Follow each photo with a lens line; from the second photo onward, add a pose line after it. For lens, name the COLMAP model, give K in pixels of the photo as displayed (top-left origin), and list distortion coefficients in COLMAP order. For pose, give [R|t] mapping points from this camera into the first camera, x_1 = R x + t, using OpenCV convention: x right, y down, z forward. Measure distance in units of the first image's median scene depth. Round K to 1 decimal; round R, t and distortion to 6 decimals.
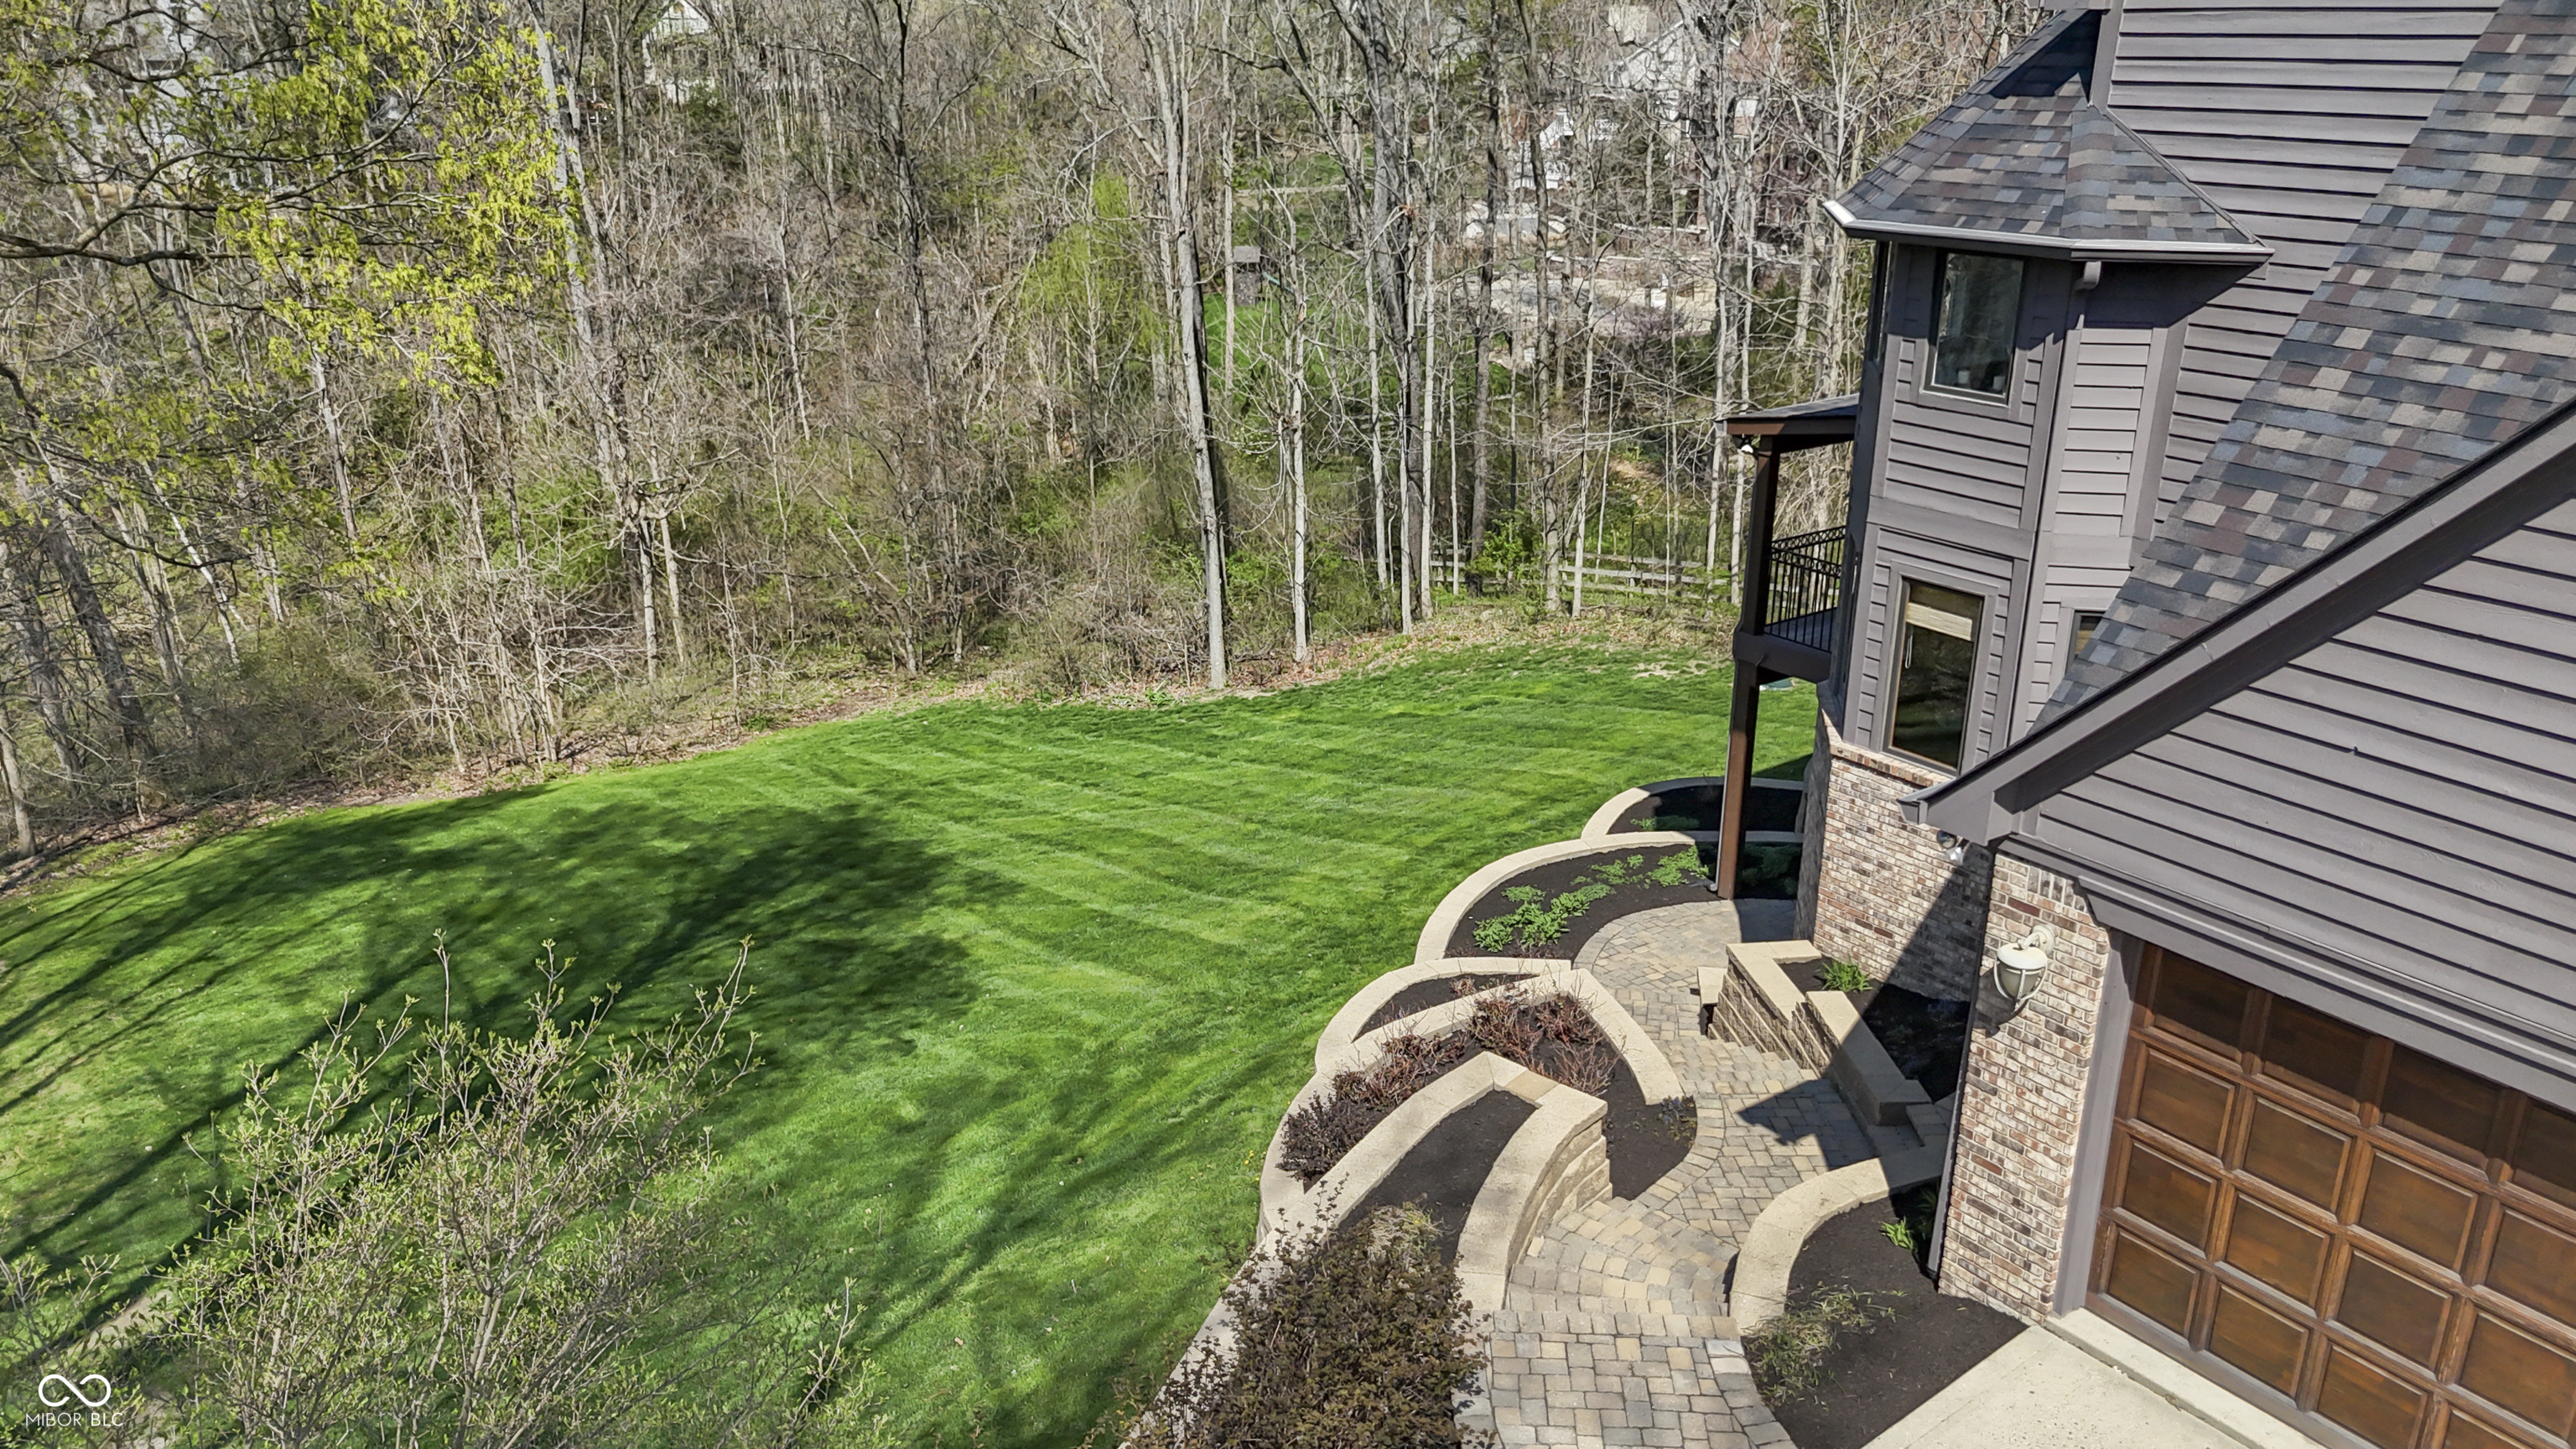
lens RADIAL K [[1916.5, 0, 1287.9], [0, 1916.5, 732.3], [0, 0, 1]] dist [0.071642, -0.061399]
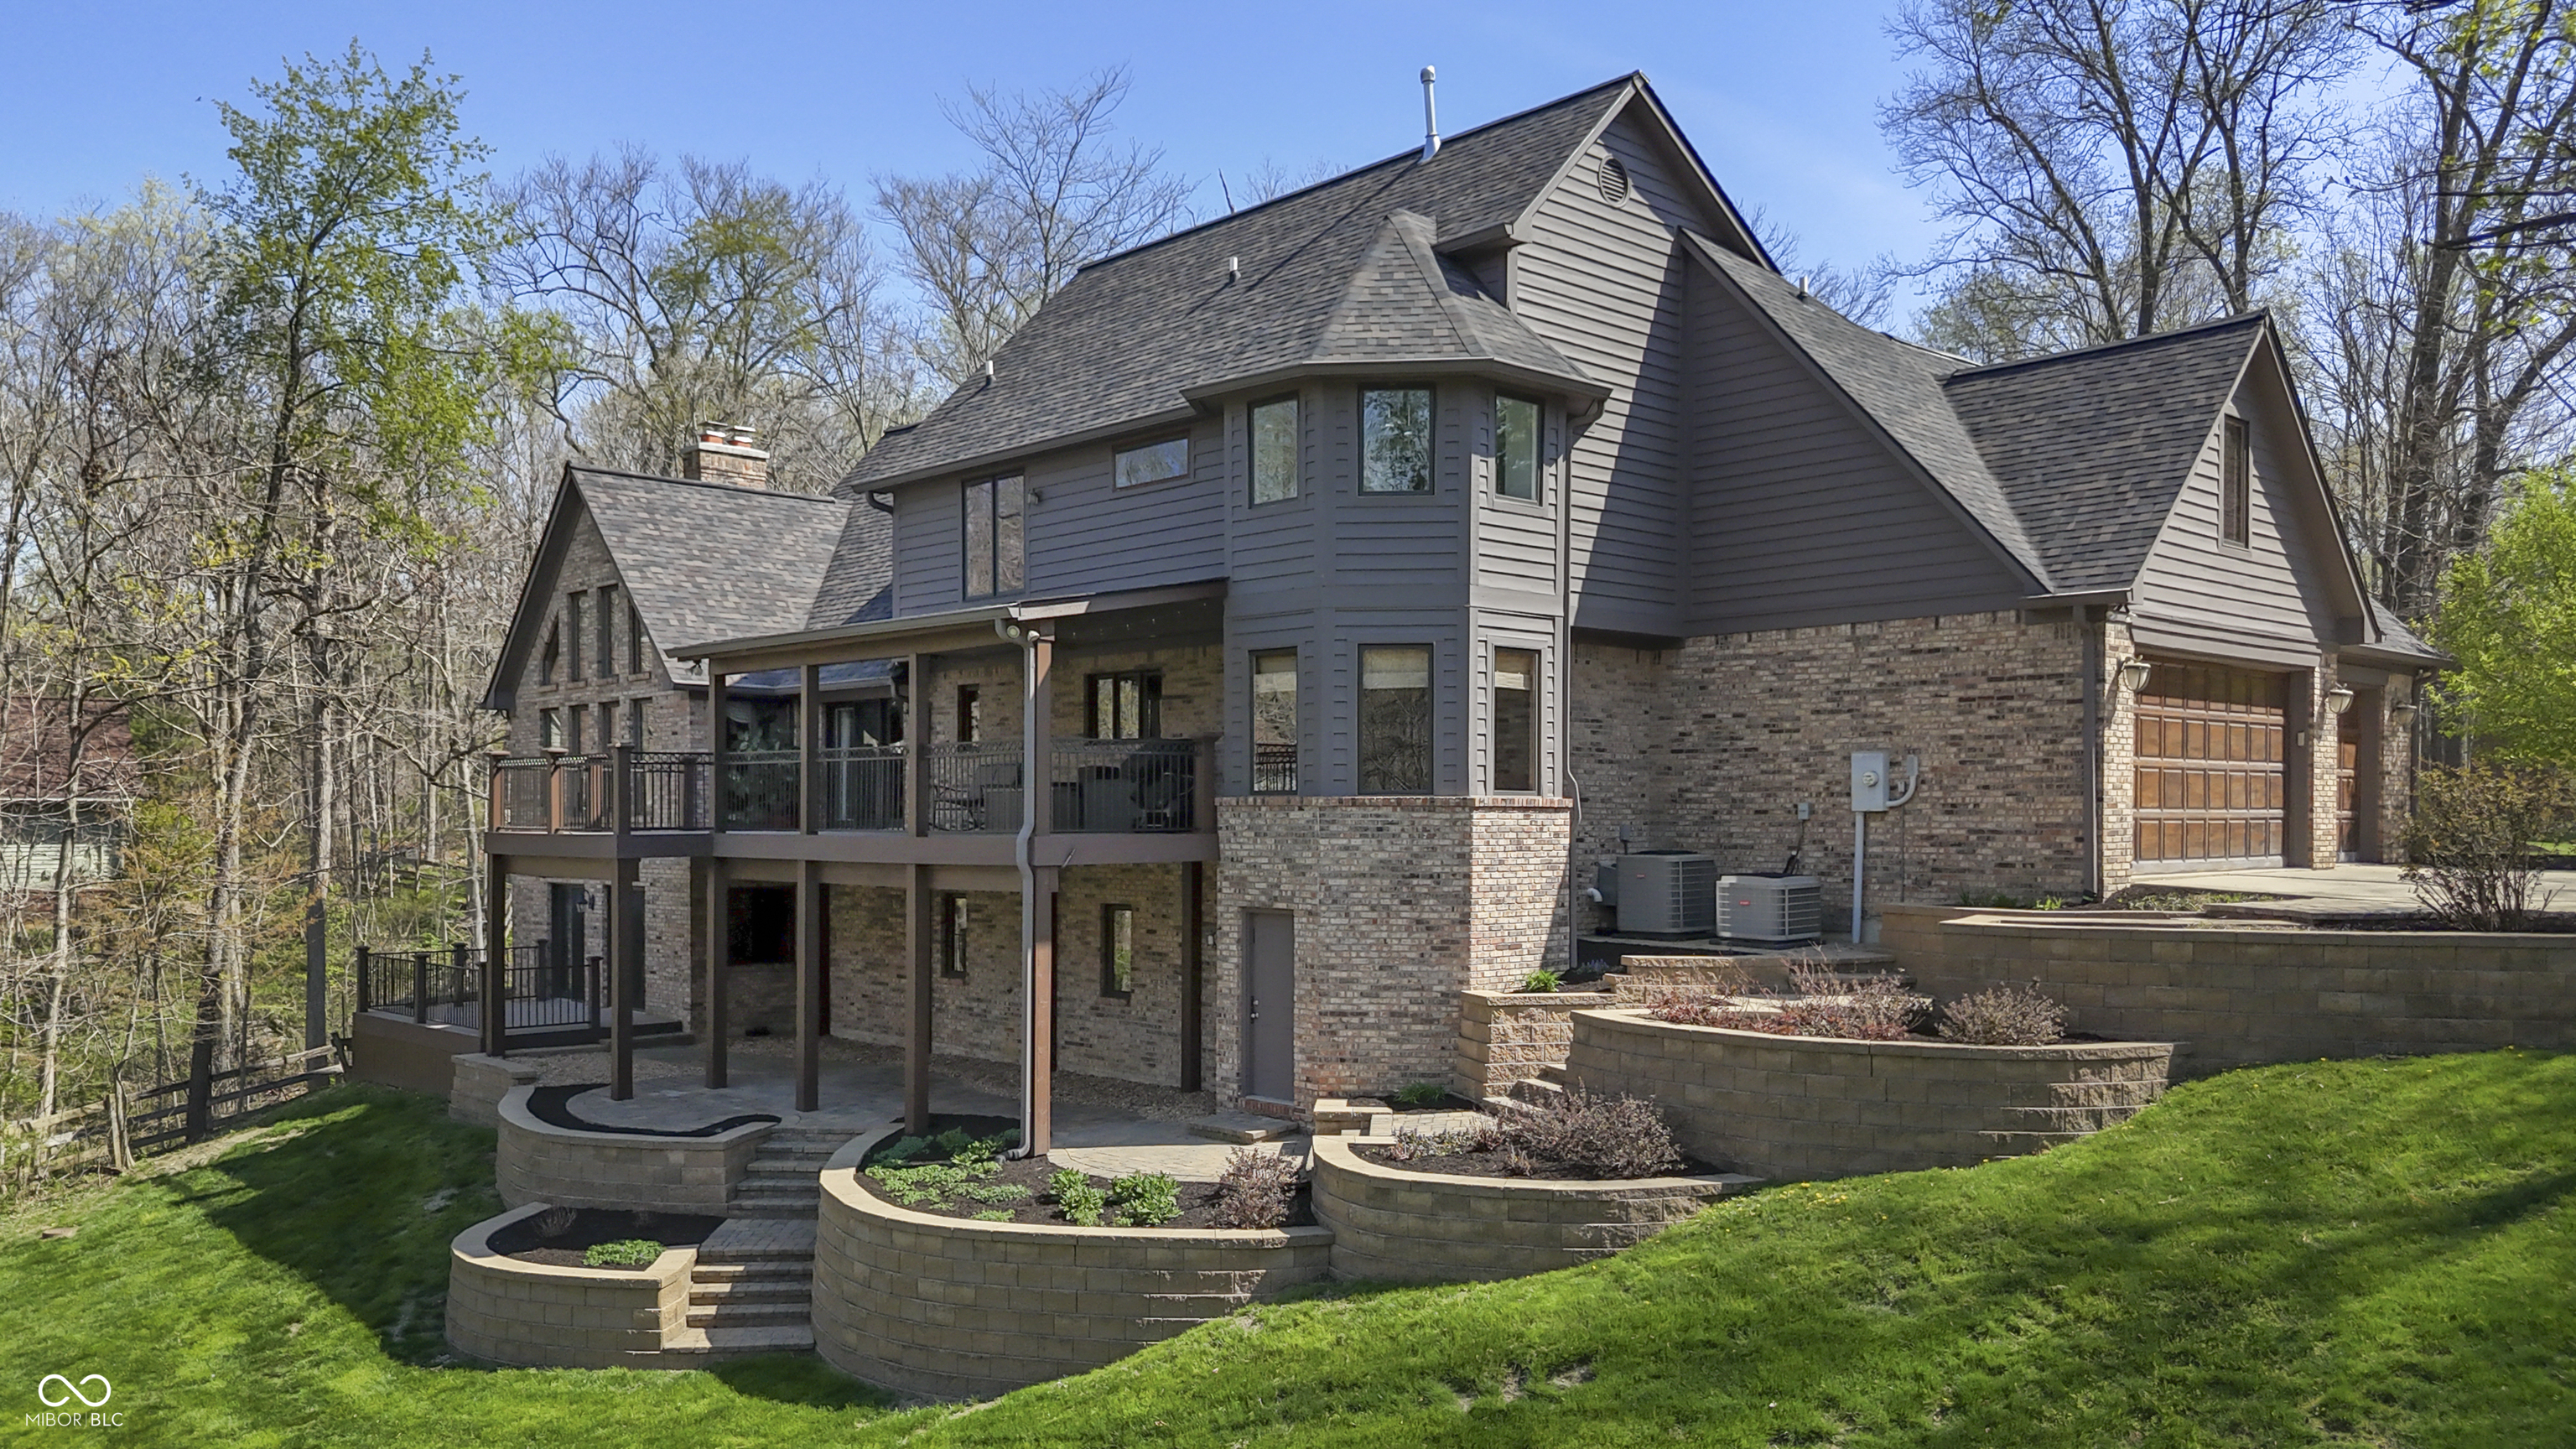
lens RADIAL K [[1935.4, 0, 1289.3], [0, 1935.4, 802.3], [0, 0, 1]] dist [0.089320, -0.088833]
pose [[-0.119899, 0.005296, 0.992772, -1.363160], [0.348946, 0.936406, 0.037148, -0.116236], [-0.929441, 0.350878, -0.114122, 1.921548]]
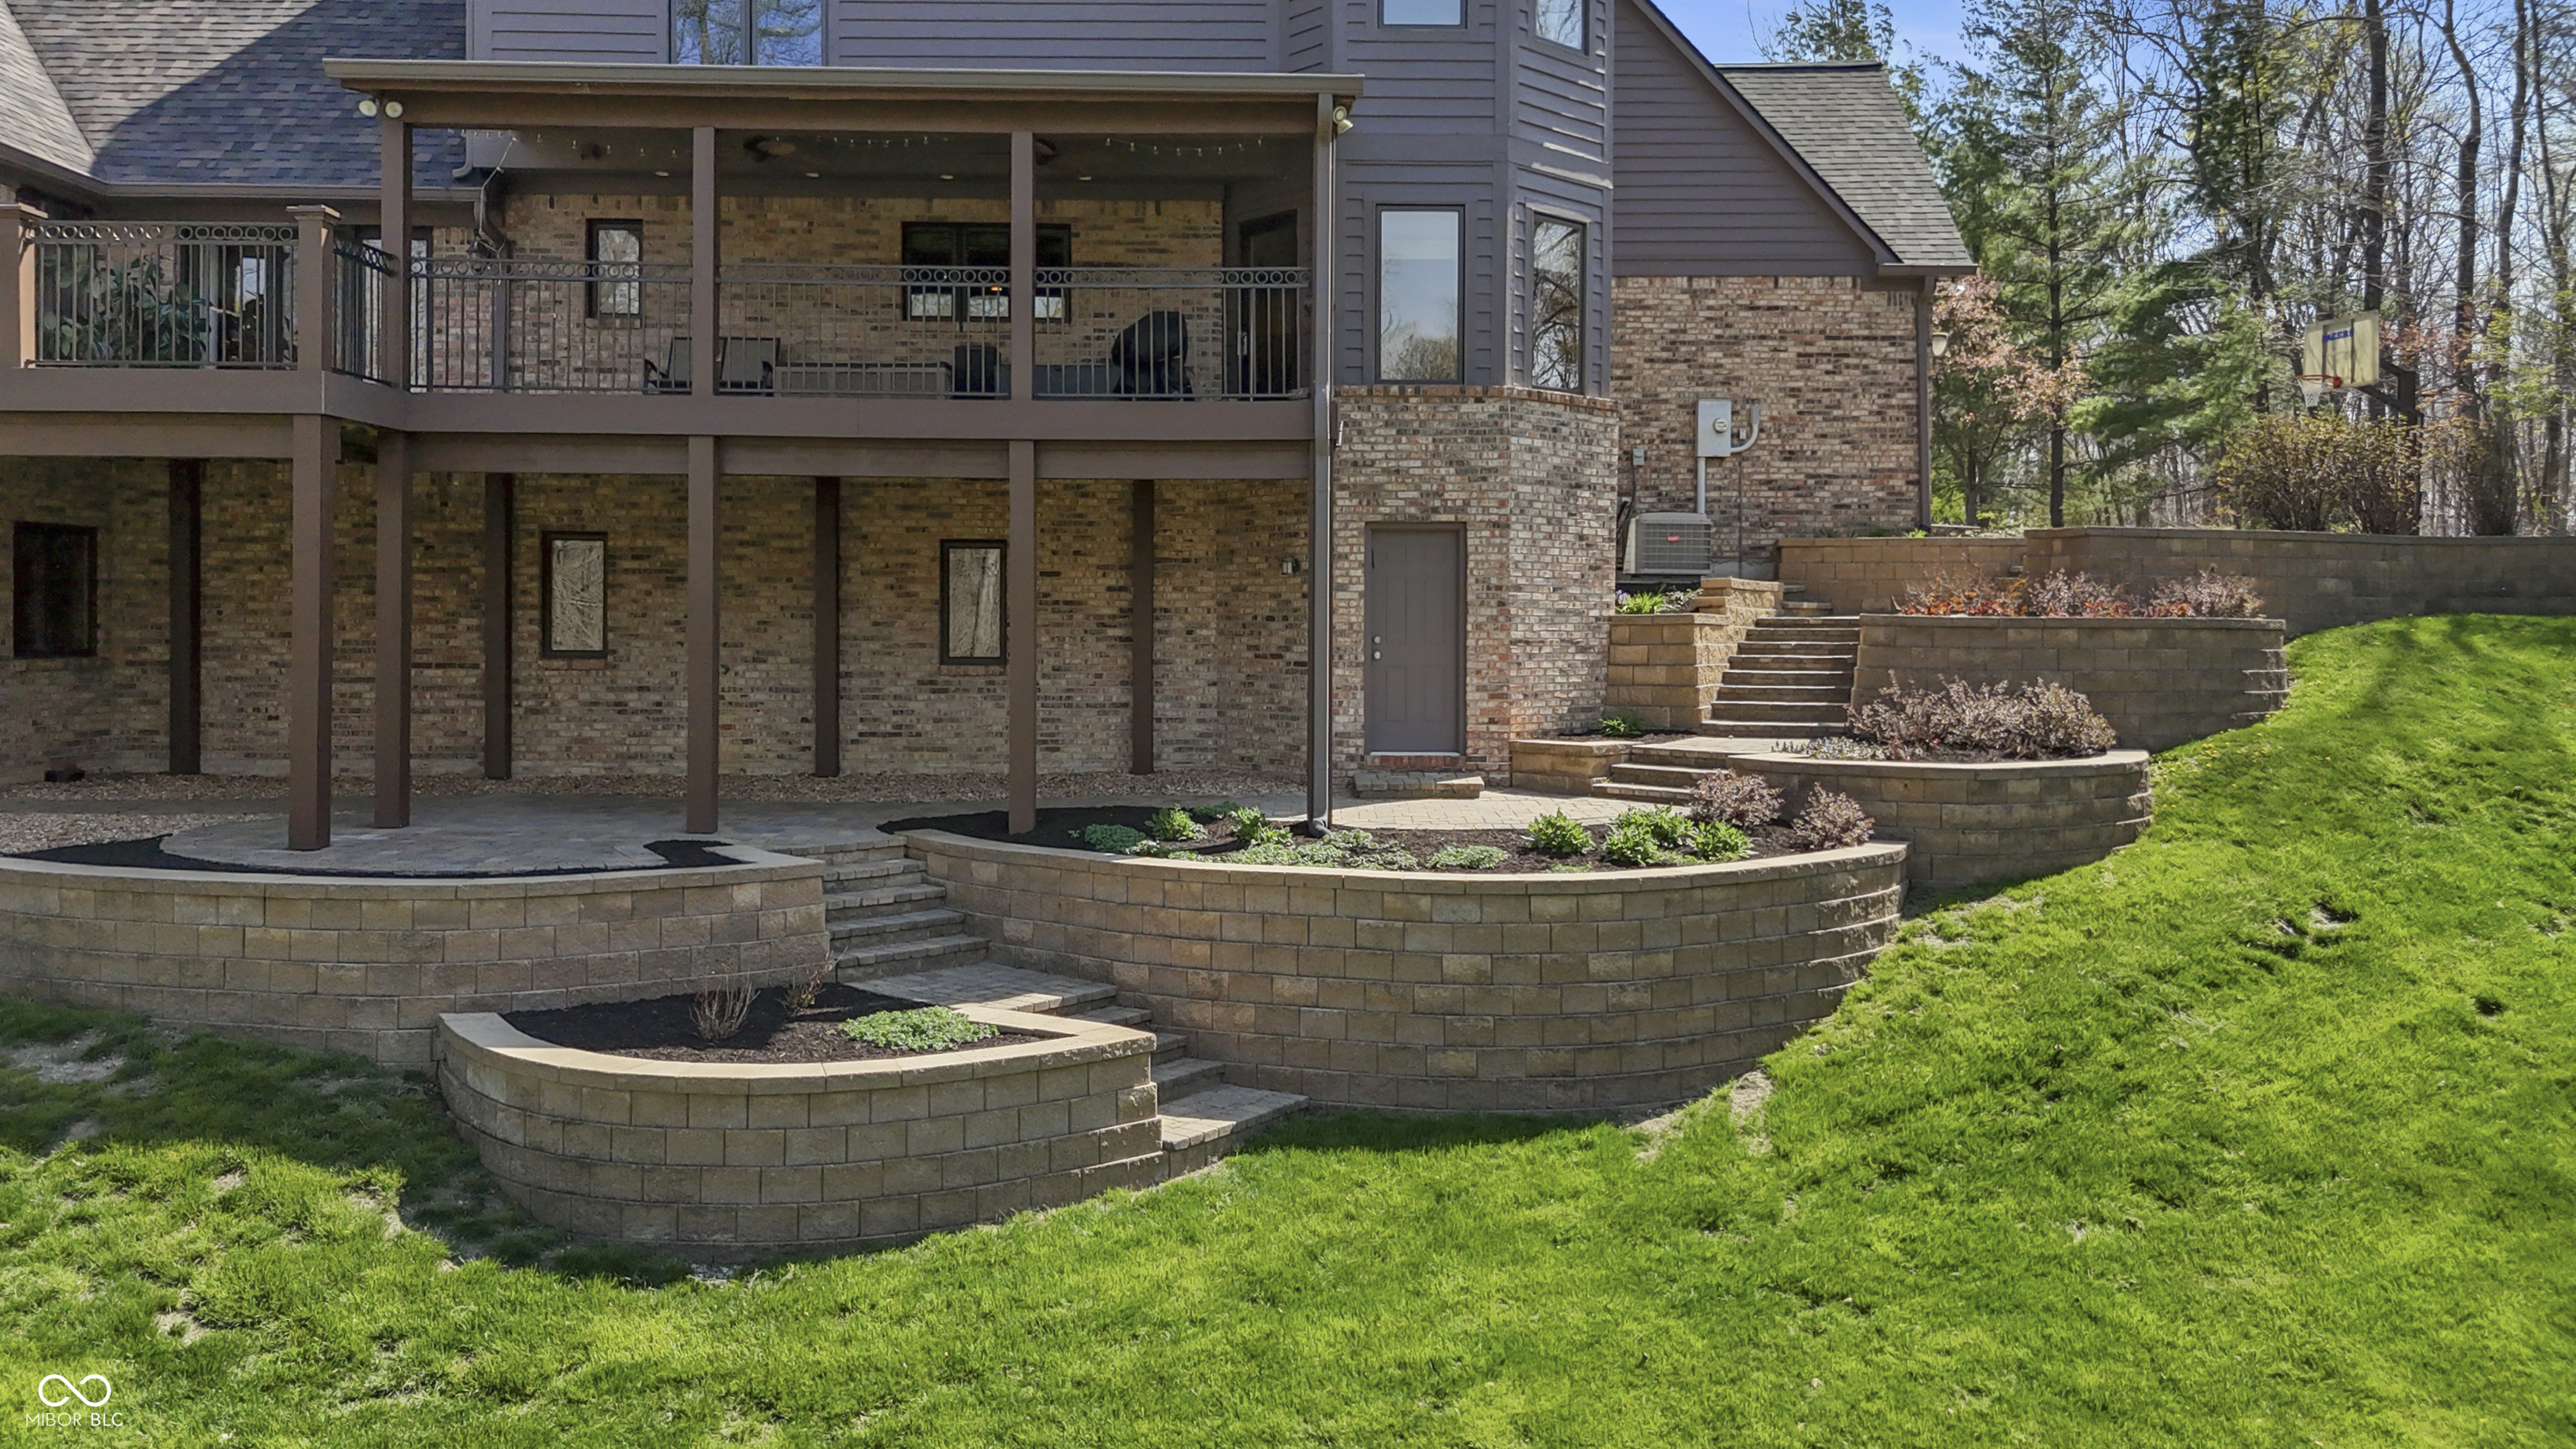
lens RADIAL K [[1938.8, 0, 1283.3], [0, 1938.8, 632.8], [0, 0, 1]] dist [0.063215, -0.061149]
pose [[-0.815428, -0.008346, 0.578799, -0.296122], [0.199207, 0.934776, 0.294128, -0.355673], [-0.543502, 0.355141, -0.760579, 3.049096]]
